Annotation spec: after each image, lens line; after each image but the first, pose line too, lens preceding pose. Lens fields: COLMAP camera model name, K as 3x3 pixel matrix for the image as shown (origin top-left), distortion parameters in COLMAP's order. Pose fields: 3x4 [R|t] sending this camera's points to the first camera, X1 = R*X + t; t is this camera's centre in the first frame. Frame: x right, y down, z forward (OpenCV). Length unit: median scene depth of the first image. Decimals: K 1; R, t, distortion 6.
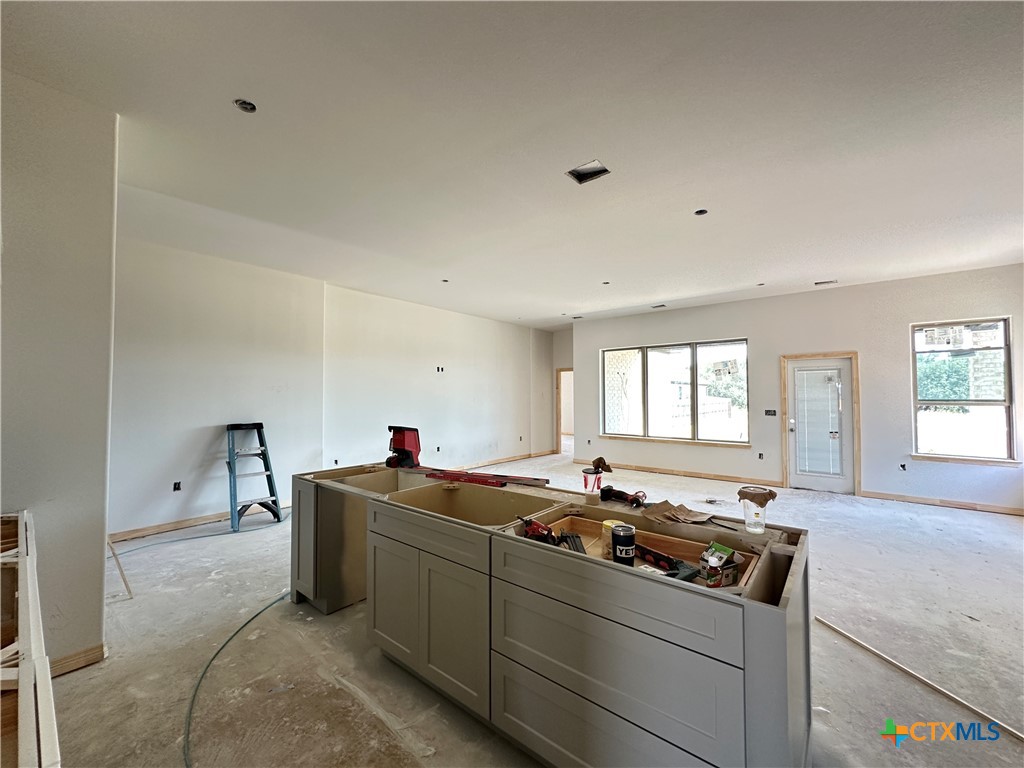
lens RADIAL K [[408.5, 0, 510.5], [0, 408.5, 383.9], [0, 0, 1]] dist [-0.002117, 0.000327]
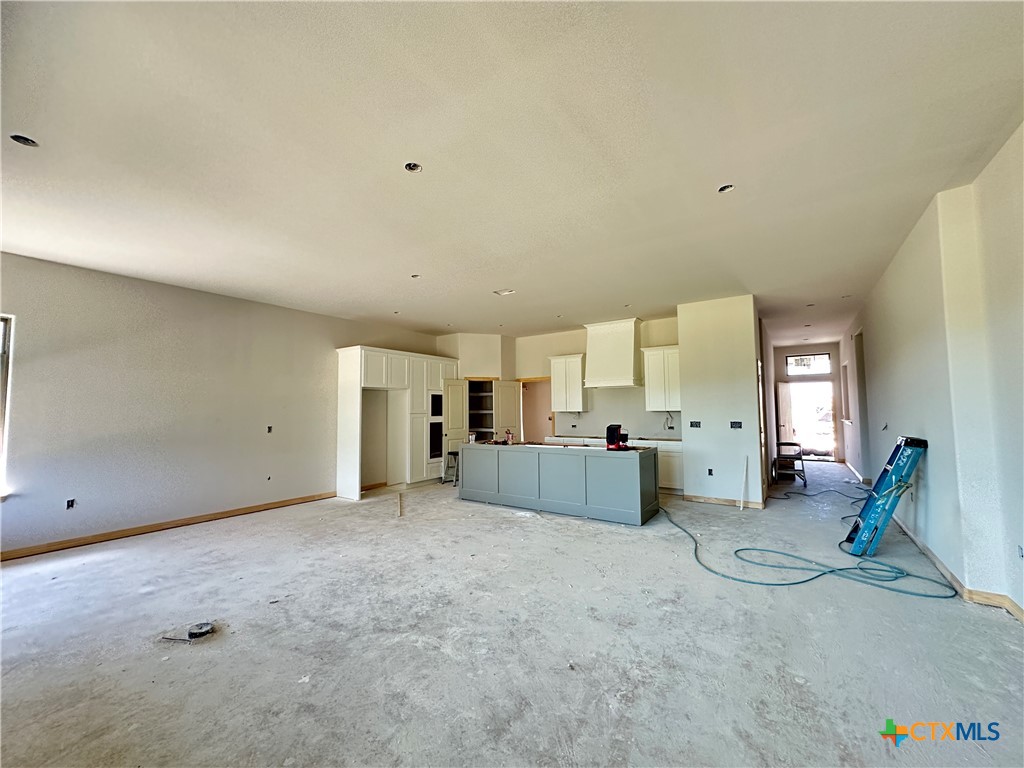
lens RADIAL K [[408.5, 0, 510.5], [0, 408.5, 383.9], [0, 0, 1]] dist [-0.002117, 0.000327]
pose [[-0.996707, 0.006065, -0.080856, 0.151383], [0.013530, 0.995659, -0.092089, 0.043400], [0.079947, -0.092879, -0.992463, 1.374316]]
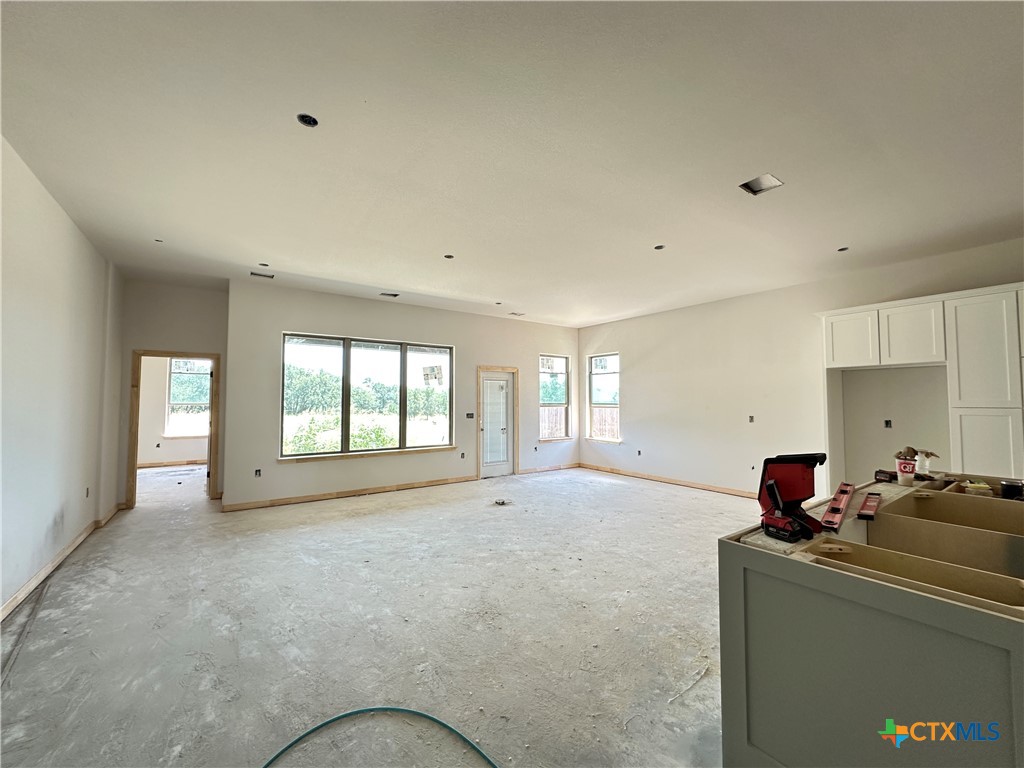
lens RADIAL K [[408.5, 0, 510.5], [0, 408.5, 383.9], [0, 0, 1]] dist [-0.002117, 0.000327]
pose [[0.262988, 0.042273, 0.963873, -0.459421], [-0.028637, 0.998942, -0.035997, 0.021632], [-0.964374, -0.018136, 0.263920, 0.636885]]
